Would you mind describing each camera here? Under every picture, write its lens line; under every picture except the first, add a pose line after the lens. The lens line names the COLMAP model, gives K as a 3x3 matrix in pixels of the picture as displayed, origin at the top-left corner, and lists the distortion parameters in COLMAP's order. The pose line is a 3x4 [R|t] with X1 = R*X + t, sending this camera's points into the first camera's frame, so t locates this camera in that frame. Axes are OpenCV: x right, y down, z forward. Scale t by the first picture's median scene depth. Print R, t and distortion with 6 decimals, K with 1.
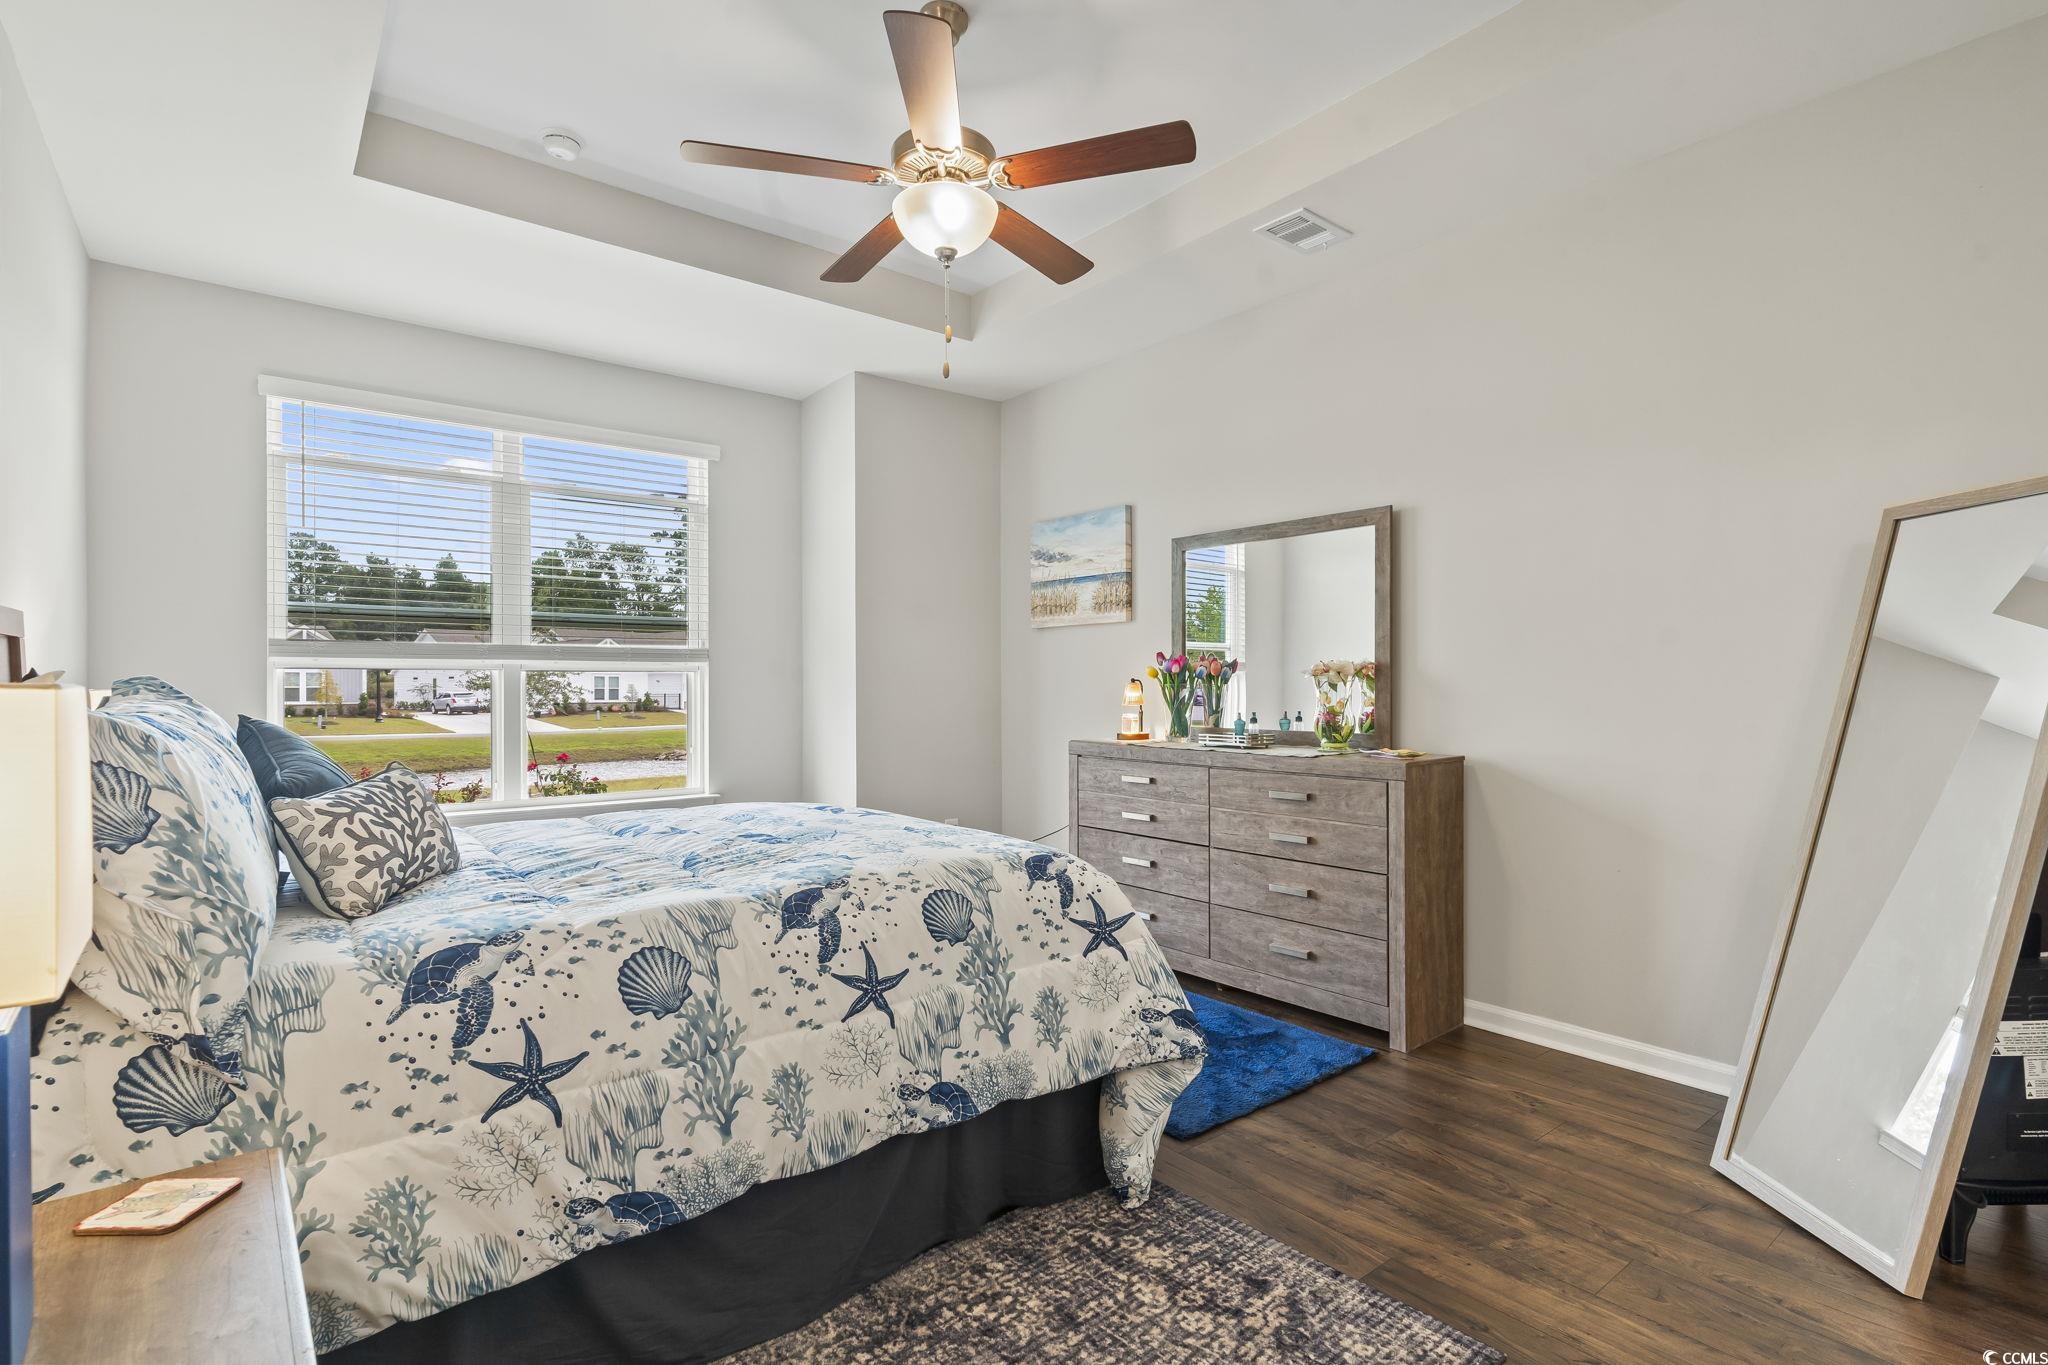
lens RADIAL K [[990.9, 0, 1056.4], [0, 990.9, 689.1], [0, 0, 1]] dist [0.001373, 0.000882]
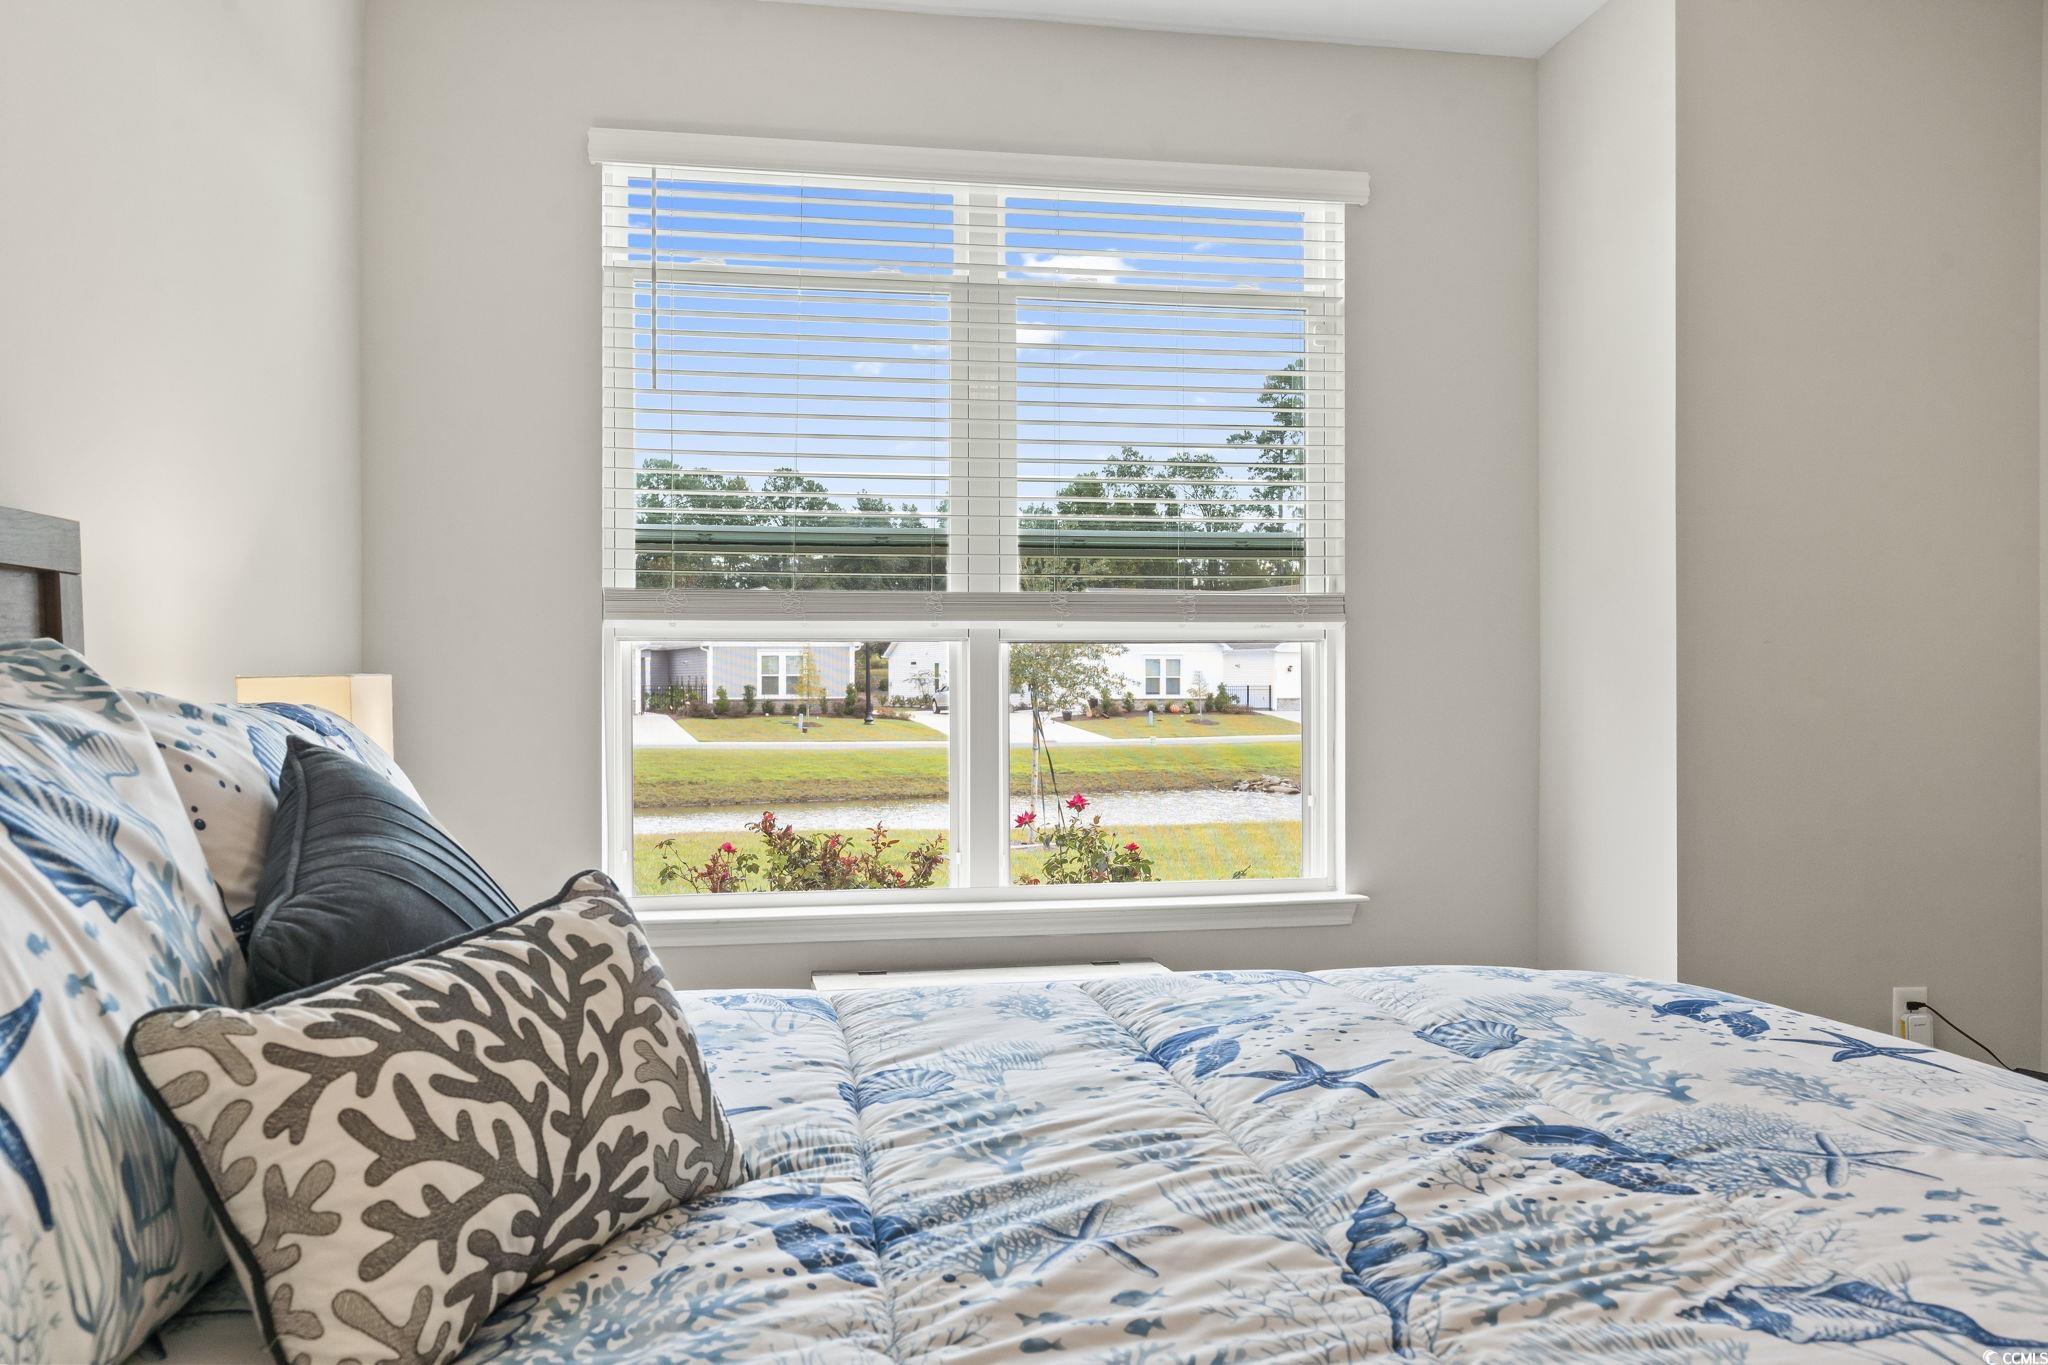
lens RADIAL K [[985.8, 0, 1018.3], [0, 985.8, 685.1], [0, 0, 1]] dist [-0.000780, 0.000144]
pose [[0.831549, 0.002907, -0.555444, -0.275348], [-0.000183, 0.999988, 0.004959, 0.002153], [0.555452, -0.004022, 0.831539, 0.650202]]
